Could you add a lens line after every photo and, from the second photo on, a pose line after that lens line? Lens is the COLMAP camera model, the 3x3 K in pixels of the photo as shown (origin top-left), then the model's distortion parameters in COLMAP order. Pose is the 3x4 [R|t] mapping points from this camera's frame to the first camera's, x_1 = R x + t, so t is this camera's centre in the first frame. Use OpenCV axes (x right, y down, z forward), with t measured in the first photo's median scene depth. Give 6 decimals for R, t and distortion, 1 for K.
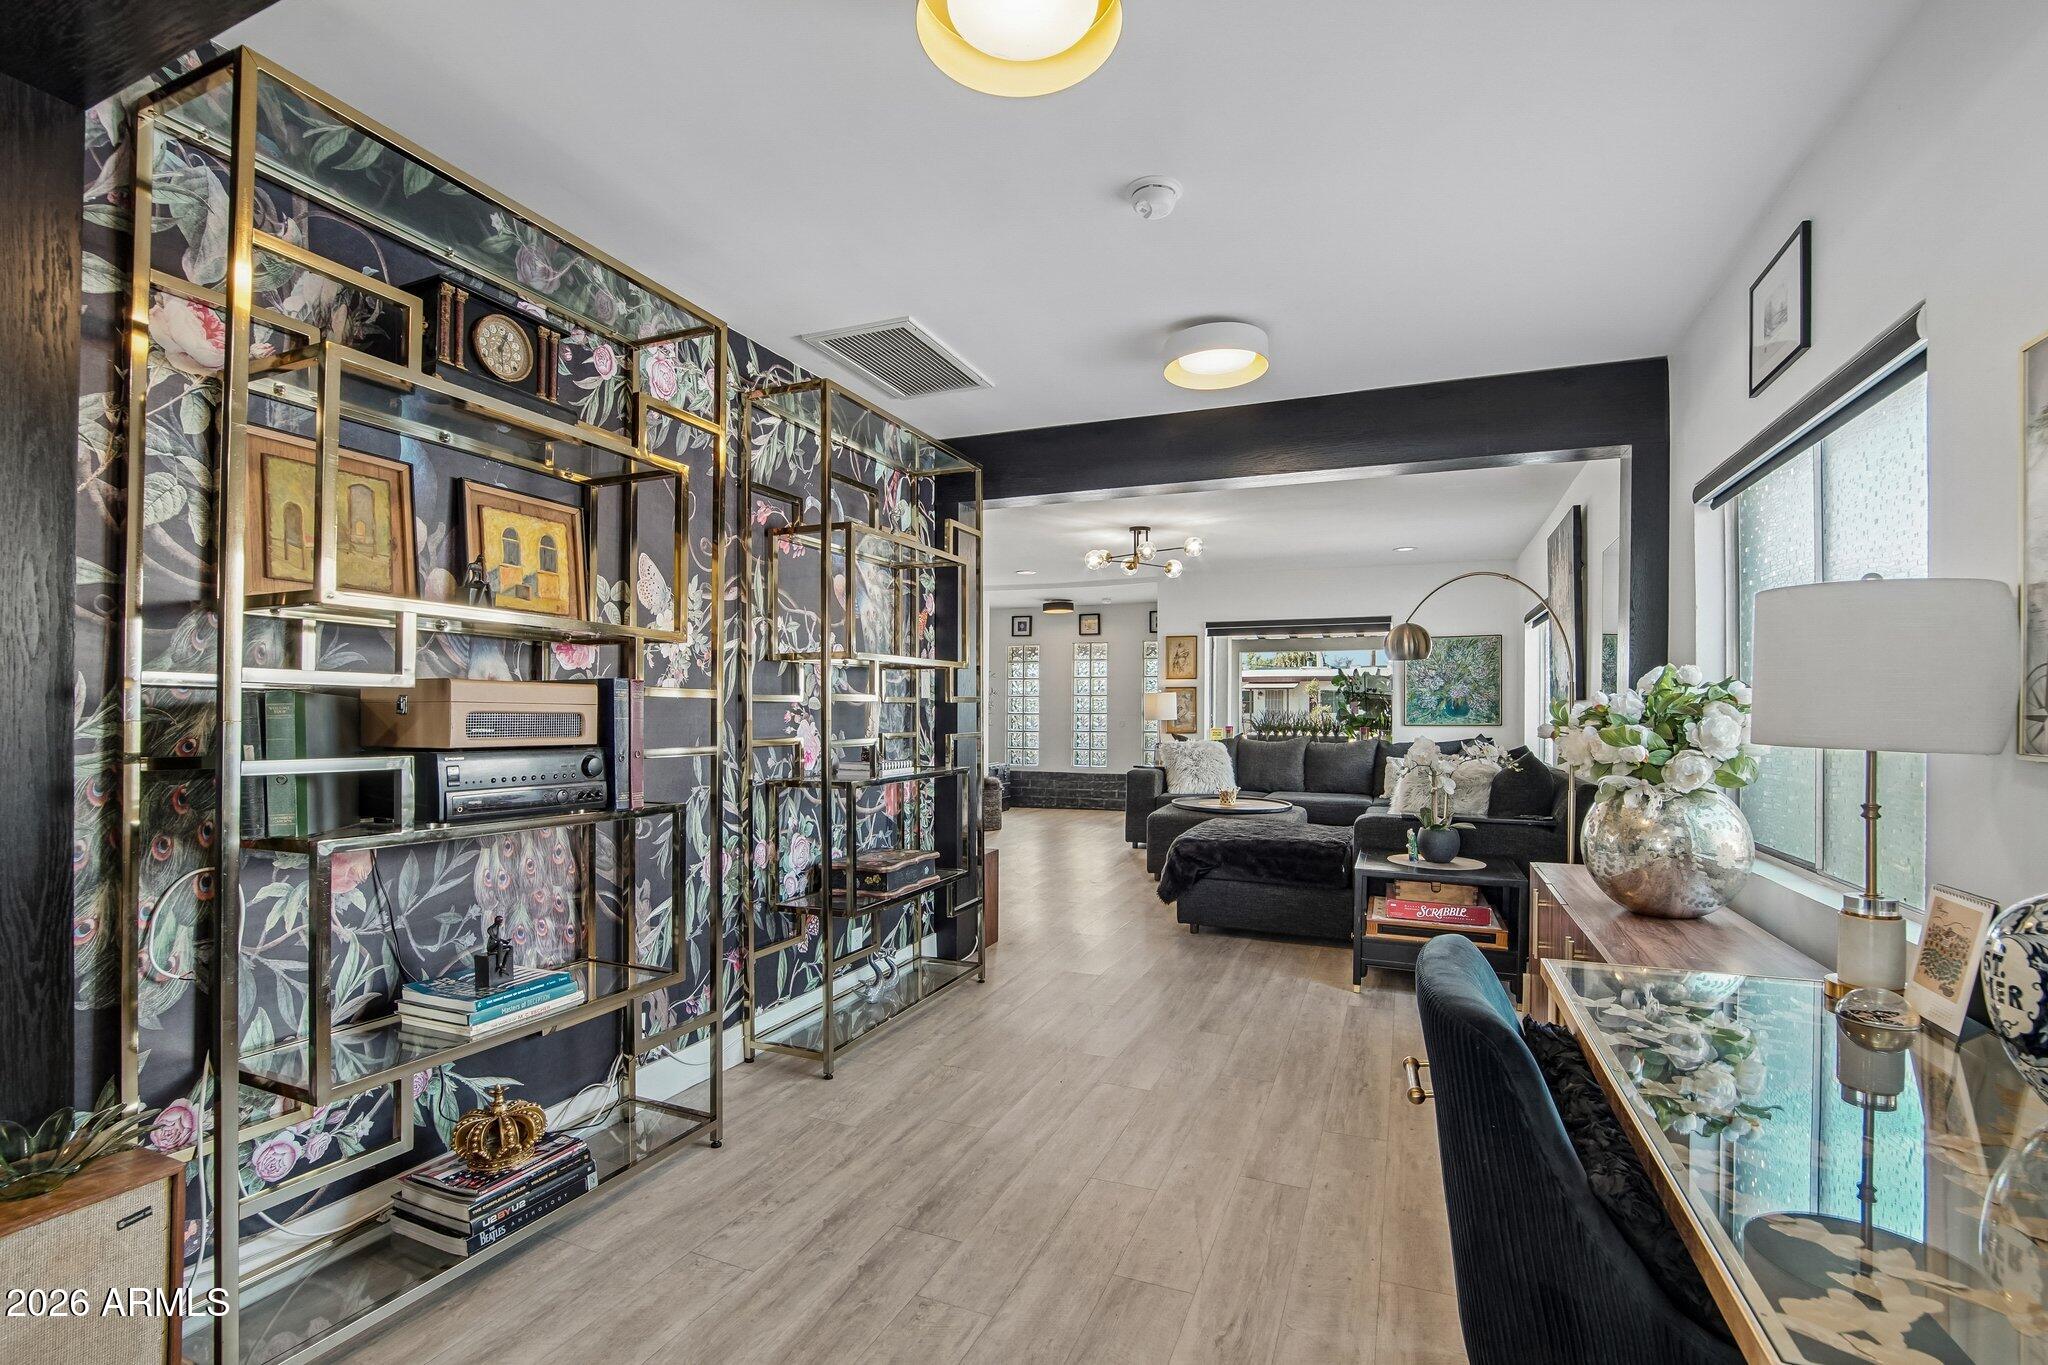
lens RADIAL K [[919.5, 0, 1014.6], [0, 919.5, 701.5], [0, 0, 1]] dist [-0.028027, 0.001204]
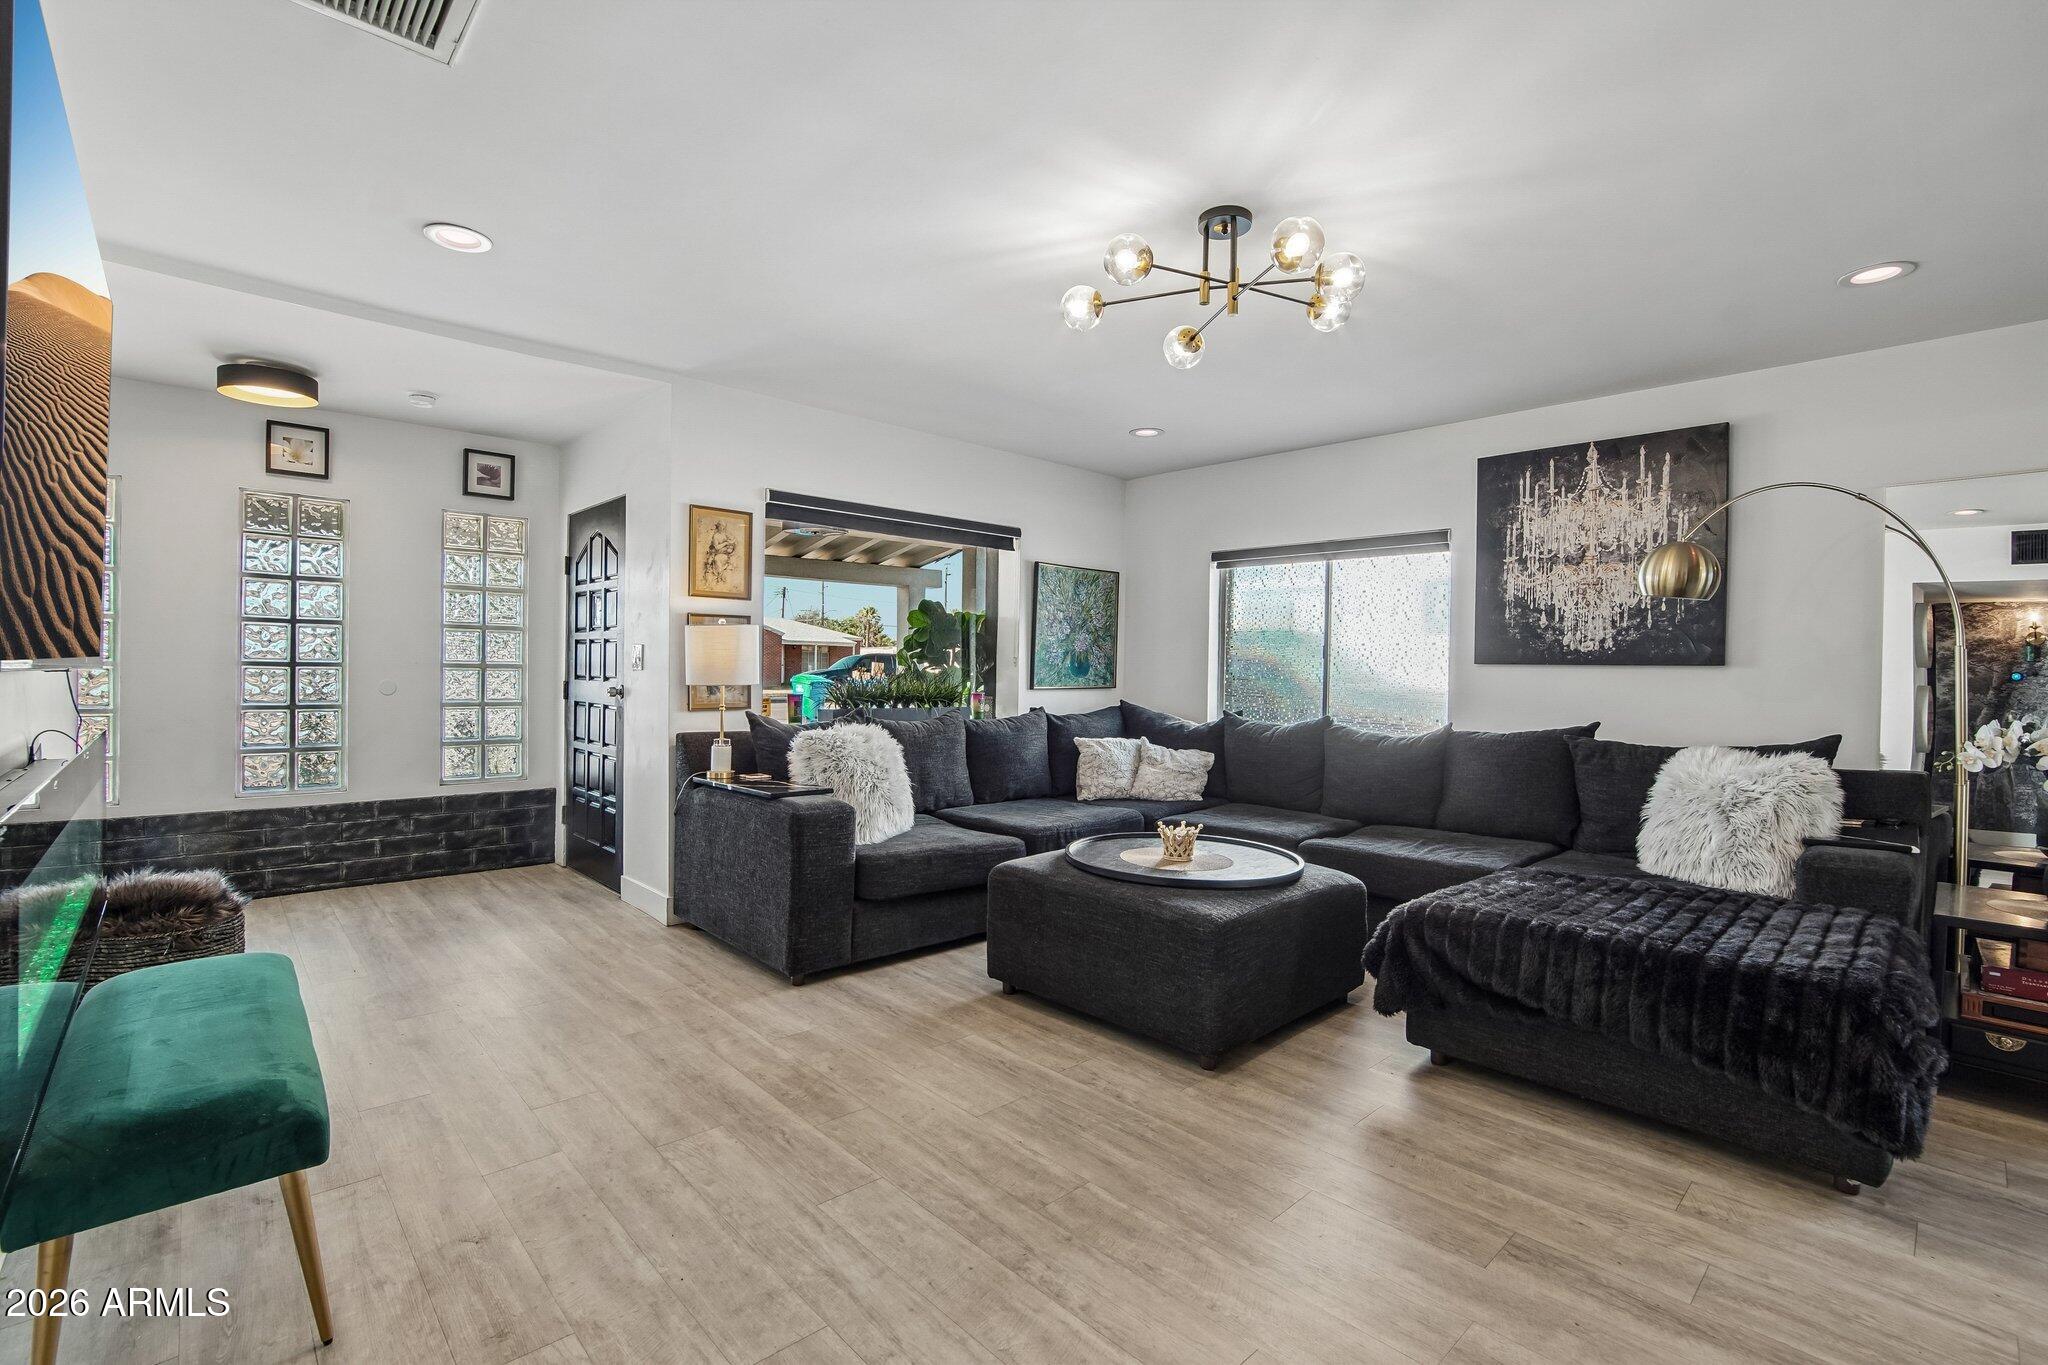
lens RADIAL K [[919.5, 0, 1017.2], [0, 919.5, 684.2], [0, 0, 1]] dist [-0.028027, 0.001204]
pose [[0.410867, -0.009999, 0.911640, -0.216350], [-0.024203, 0.999468, 0.021870, 0.007435], [-0.911374, -0.031050, 0.410407, 0.735603]]
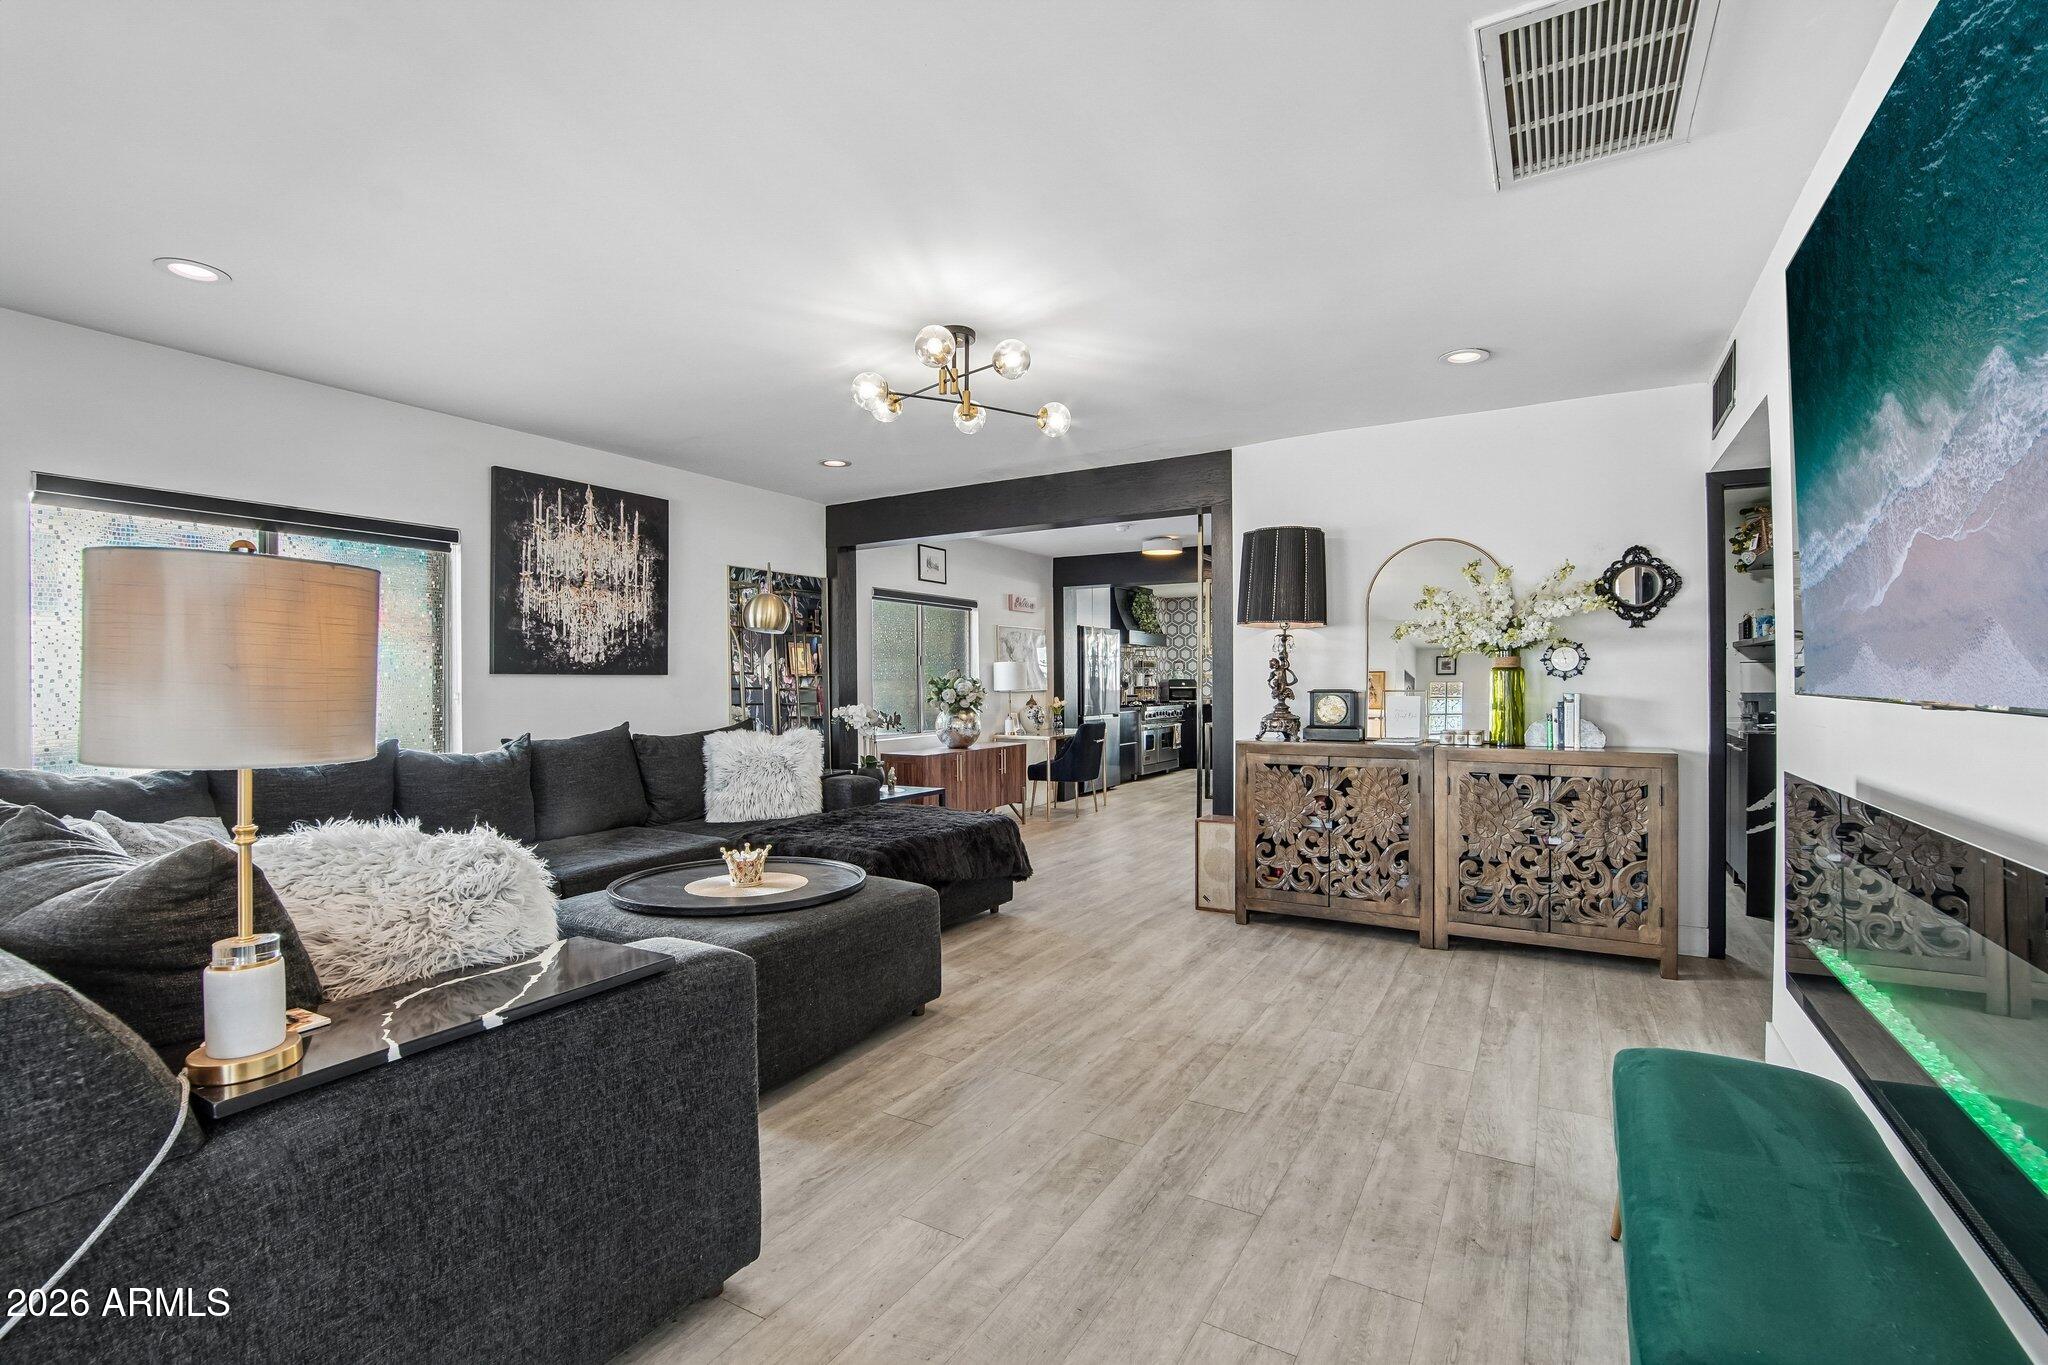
lens RADIAL K [[919.5, 0, 1014.7], [0, 919.5, 673.8], [0, 0, 1]] dist [-0.028027, 0.001204]
pose [[-0.991217, 0.004045, 0.132187, 0.135763], [0.001272, 0.999777, -0.021058, 0.014682], [-0.132243, -0.020705, -0.991001, 1.428448]]
